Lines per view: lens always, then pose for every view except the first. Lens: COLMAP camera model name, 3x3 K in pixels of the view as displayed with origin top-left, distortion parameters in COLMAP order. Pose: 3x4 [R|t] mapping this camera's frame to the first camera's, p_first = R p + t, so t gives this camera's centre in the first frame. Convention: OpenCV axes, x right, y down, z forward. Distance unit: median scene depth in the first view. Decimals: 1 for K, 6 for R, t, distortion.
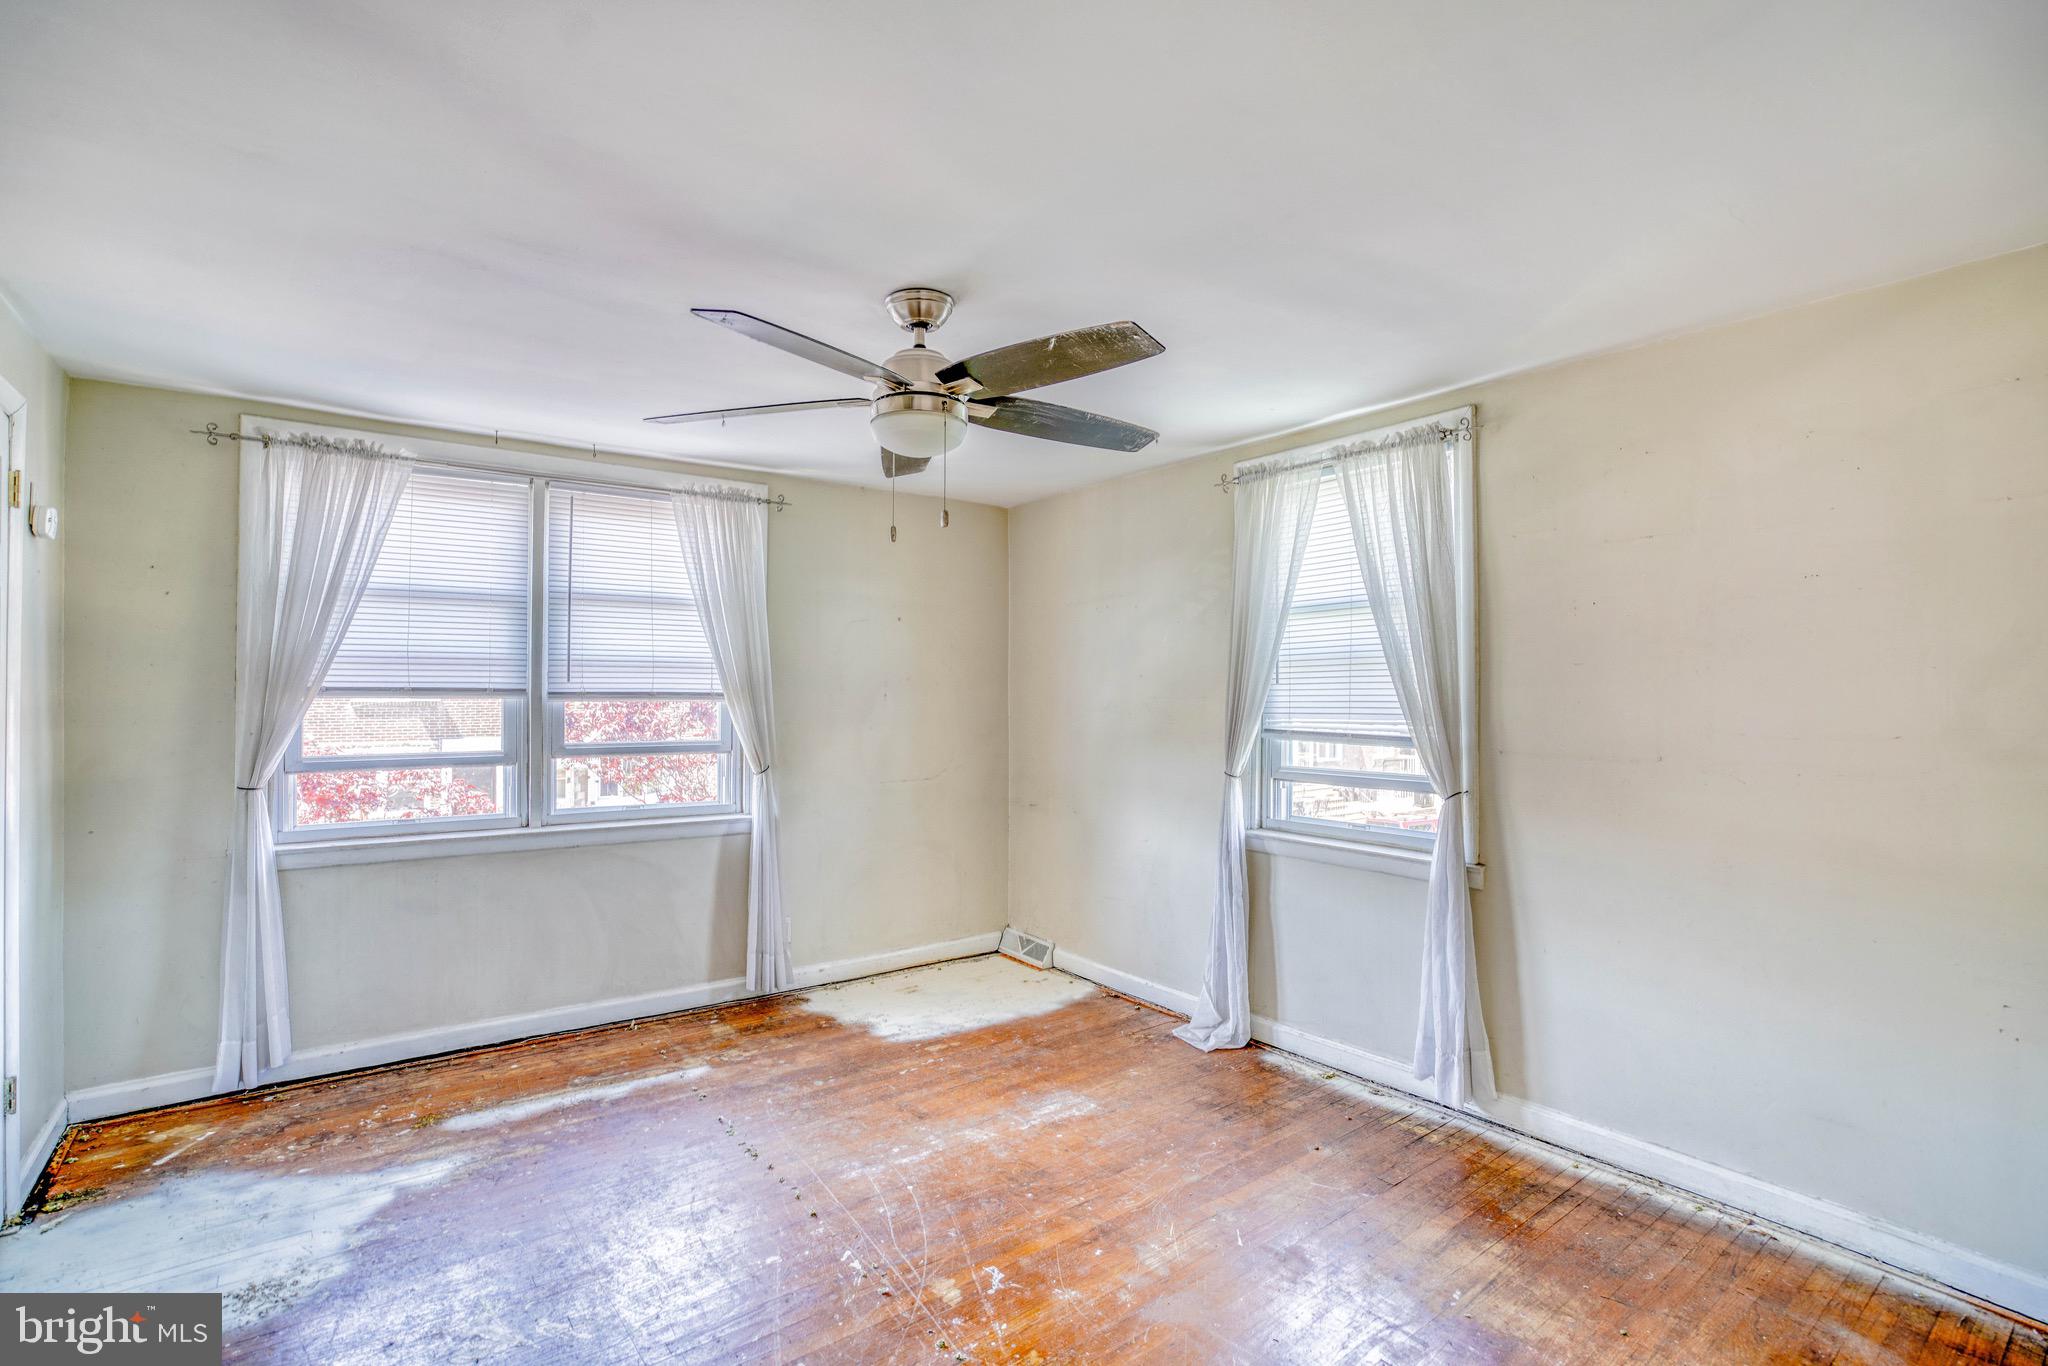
lens RADIAL K [[987.0, 0, 1031.0], [0, 987.0, 700.2], [0, 0, 1]] dist [-0.072702, 0.030476]
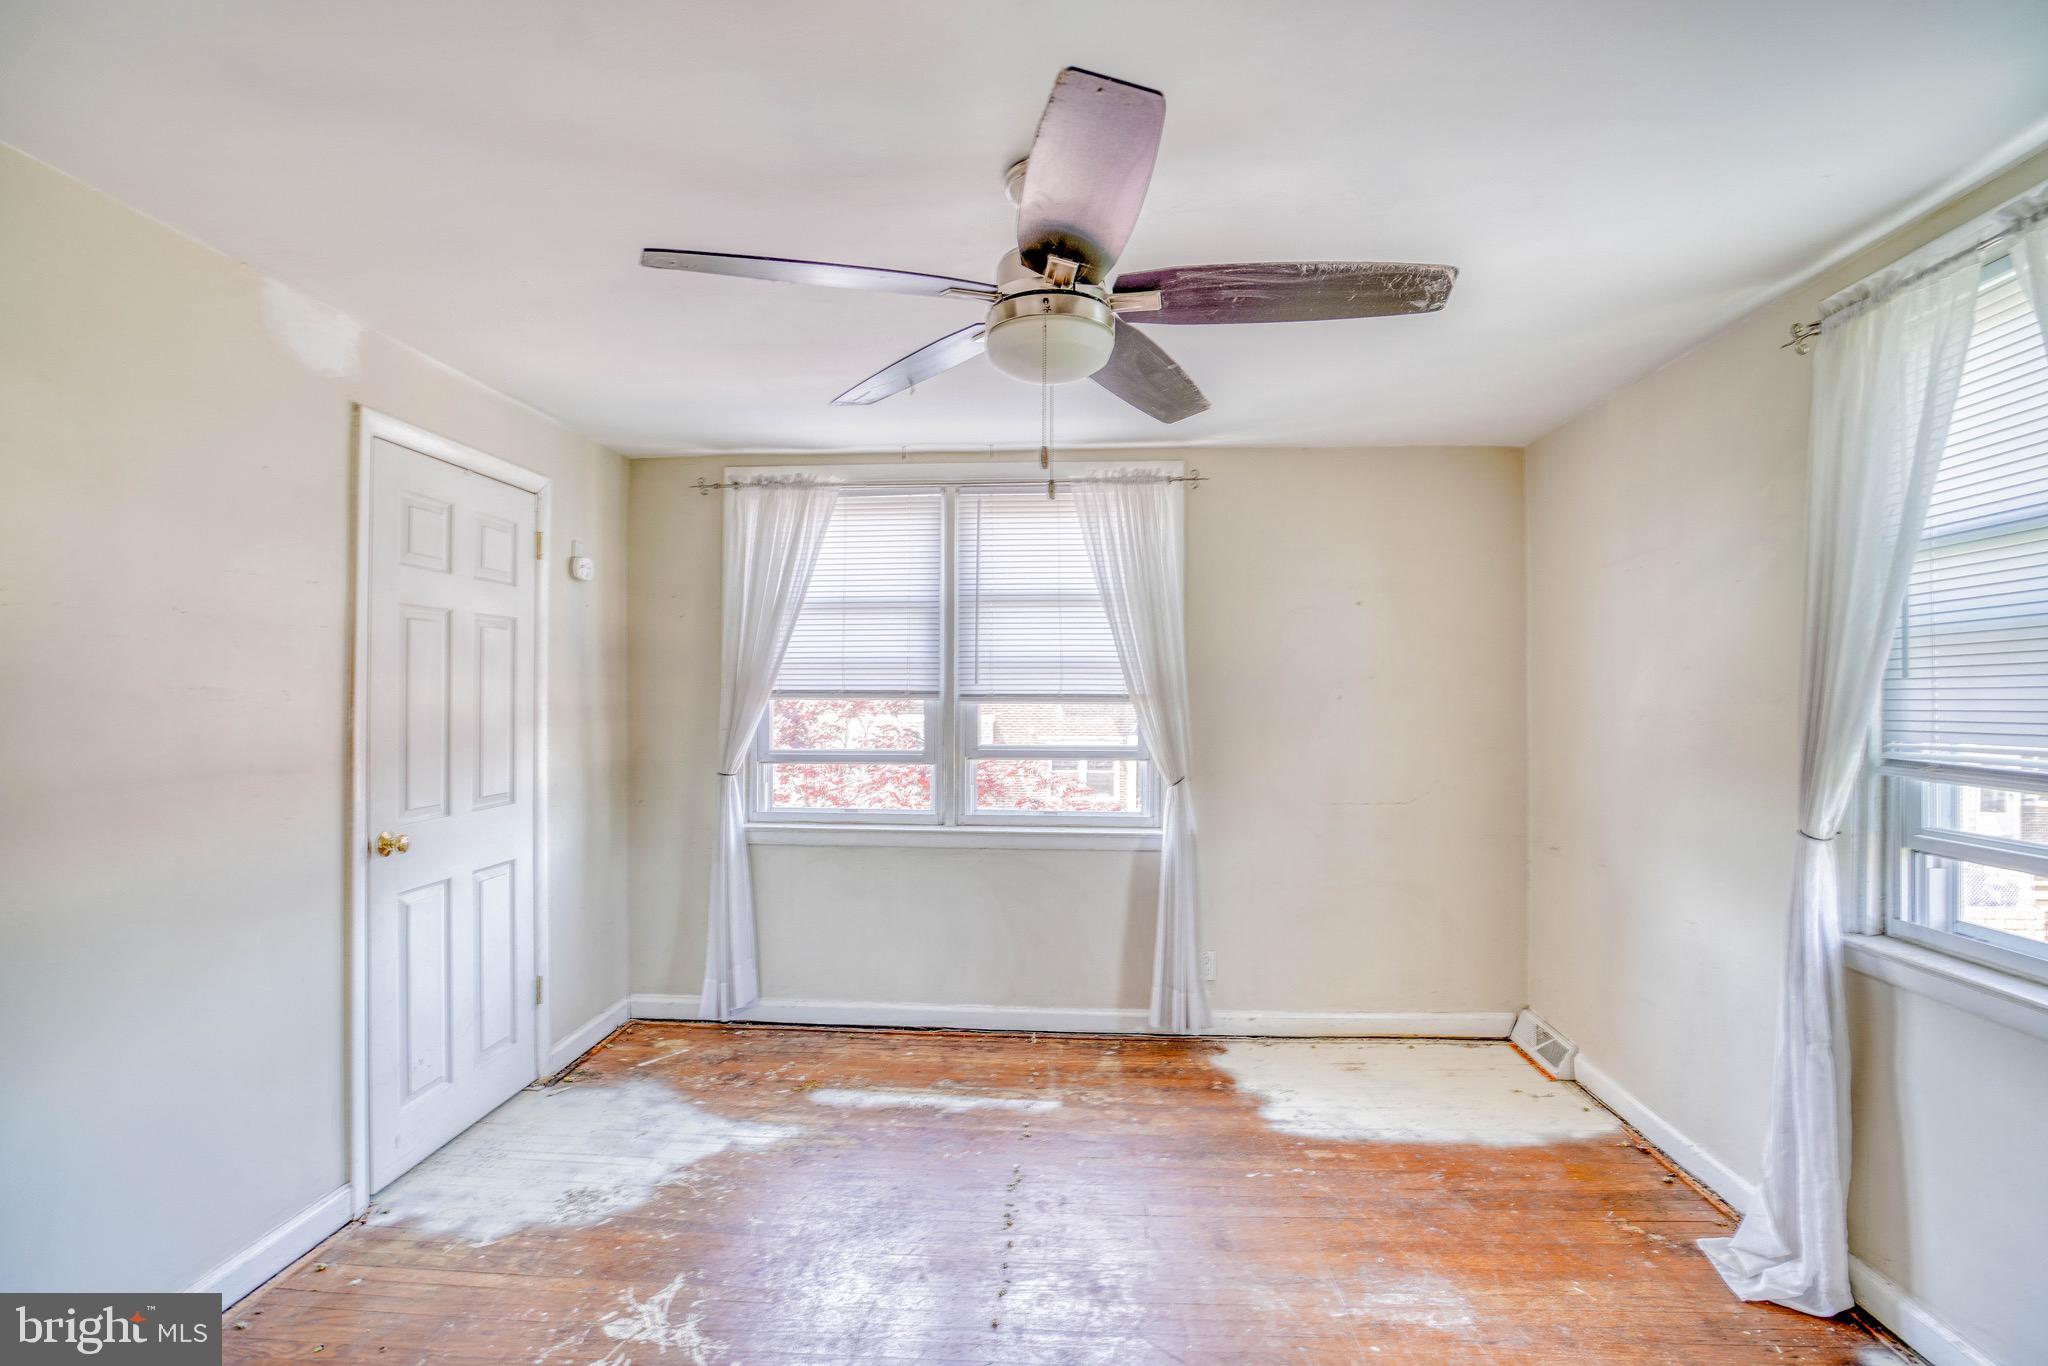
lens RADIAL K [[972.7, 0, 1020.3], [0, 972.7, 688.9], [0, 0, 1]] dist [-0.068118, 0.028107]
pose [[0.742948, -0.004361, -0.669335, 0.232810], [-0.003788, 0.999935, -0.010720, -0.002931], [0.669339, 0.010500, 0.742883, 0.278843]]
